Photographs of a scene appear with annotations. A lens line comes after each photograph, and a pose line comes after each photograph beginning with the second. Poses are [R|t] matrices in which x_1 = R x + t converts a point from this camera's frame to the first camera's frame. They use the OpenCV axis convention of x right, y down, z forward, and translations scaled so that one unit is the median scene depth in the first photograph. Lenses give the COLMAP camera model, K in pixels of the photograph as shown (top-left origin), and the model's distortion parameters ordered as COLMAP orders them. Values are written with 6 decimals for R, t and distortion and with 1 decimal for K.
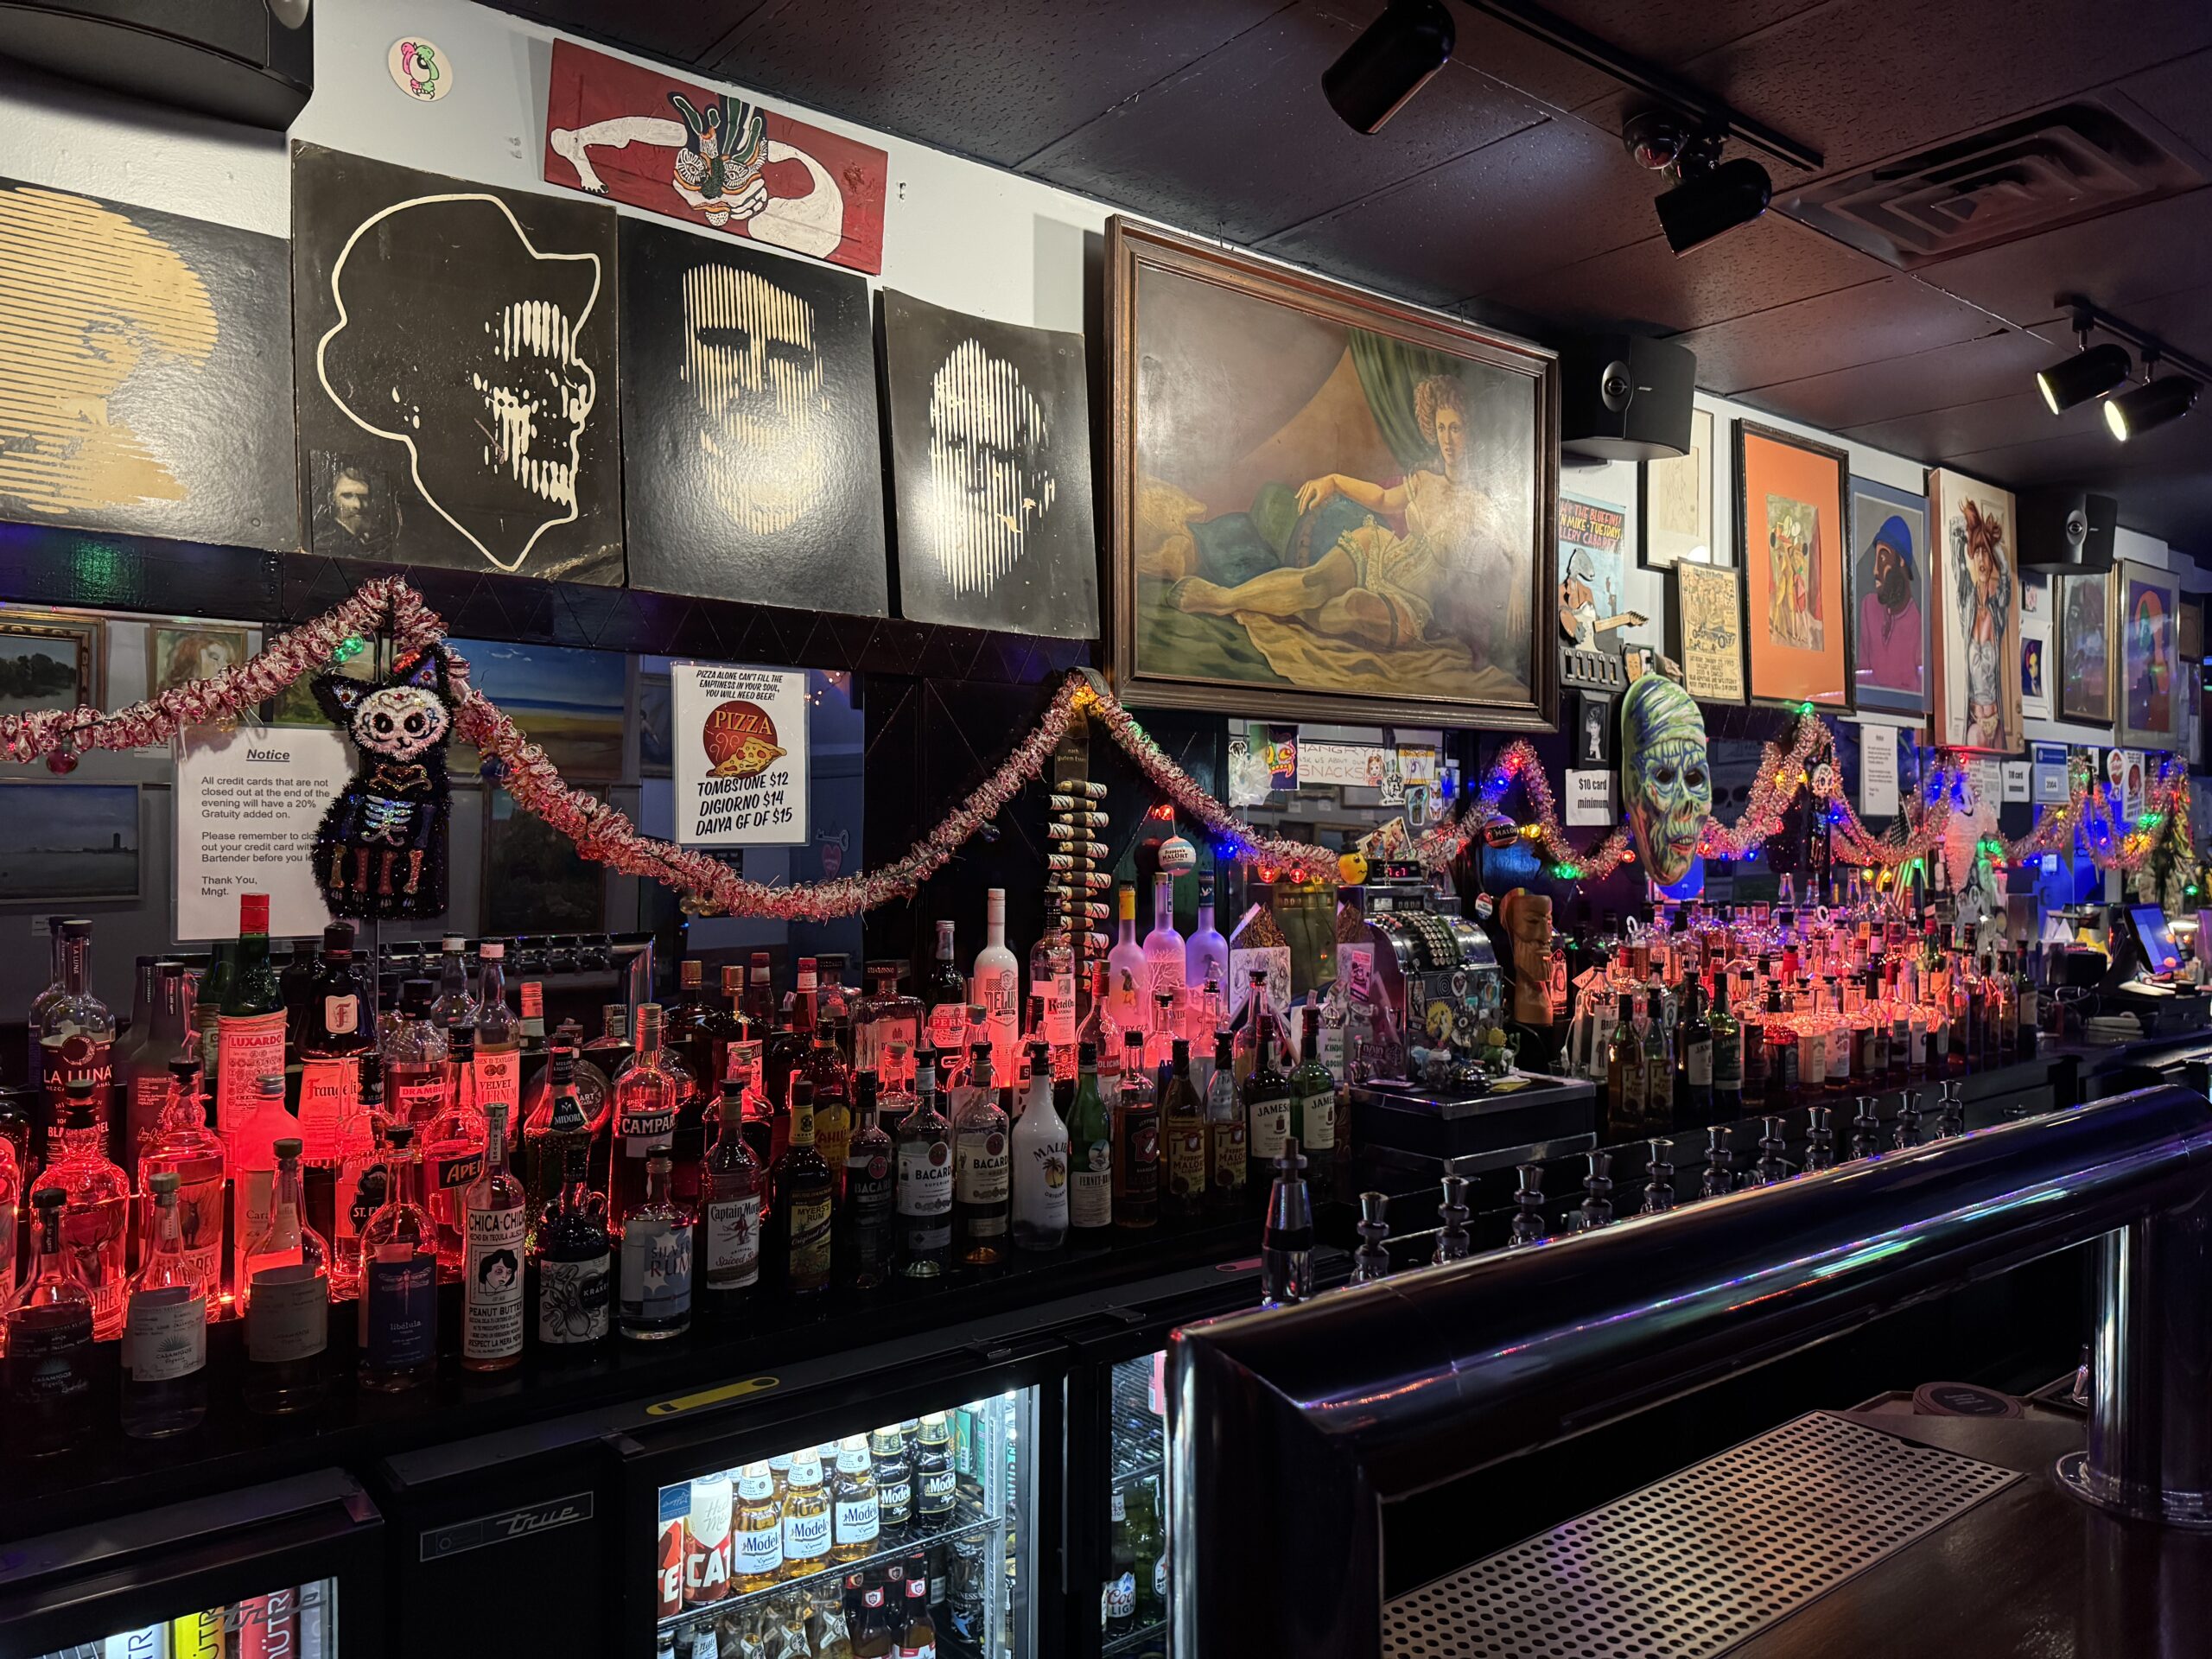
lens RADIAL K [[1517.7, 0, 1106.0], [0, 1517.7, 829.5], [0, 0, 1]] dist [0.106006, -0.152050]
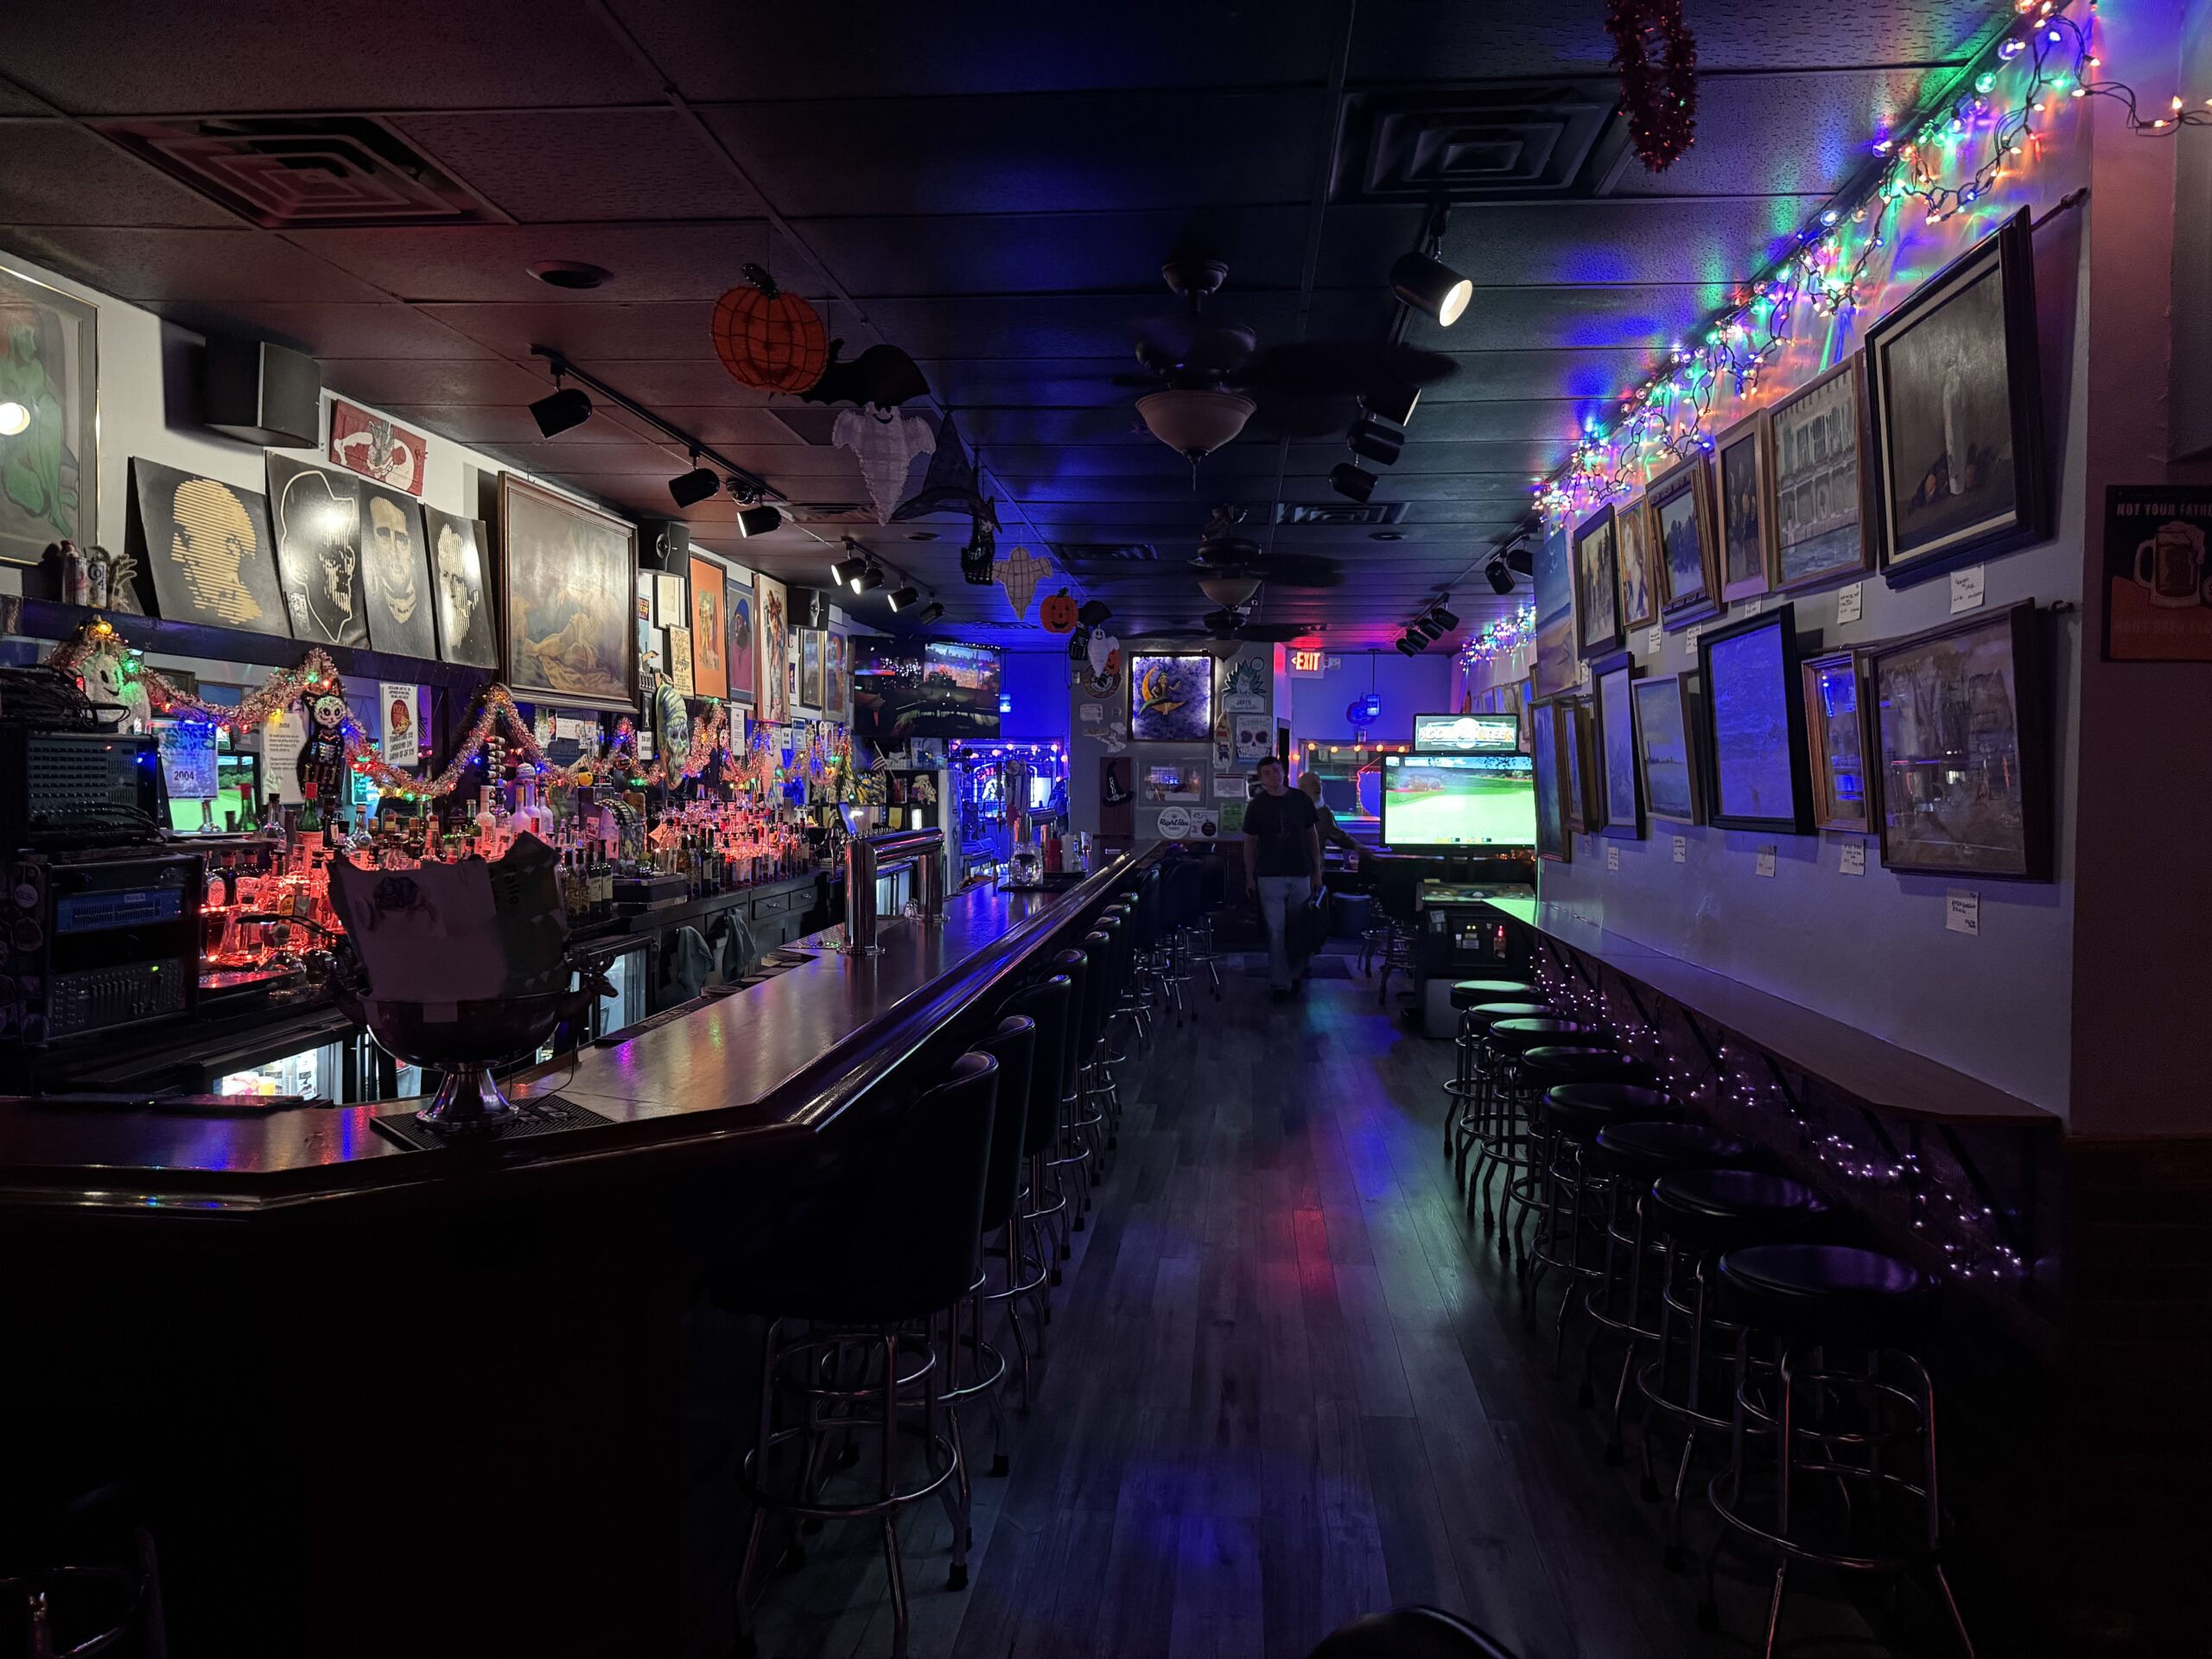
lens RADIAL K [[1517.7, 0, 1106.0], [0, 1517.7, 829.5], [0, 0, 1]] dist [0.106006, -0.152050]
pose [[0.676652, -0.014480, 0.736160, -0.791864], [-0.023208, 0.998890, 0.040980, -0.007243], [-0.735937, -0.044814, 0.675565, -0.846167]]
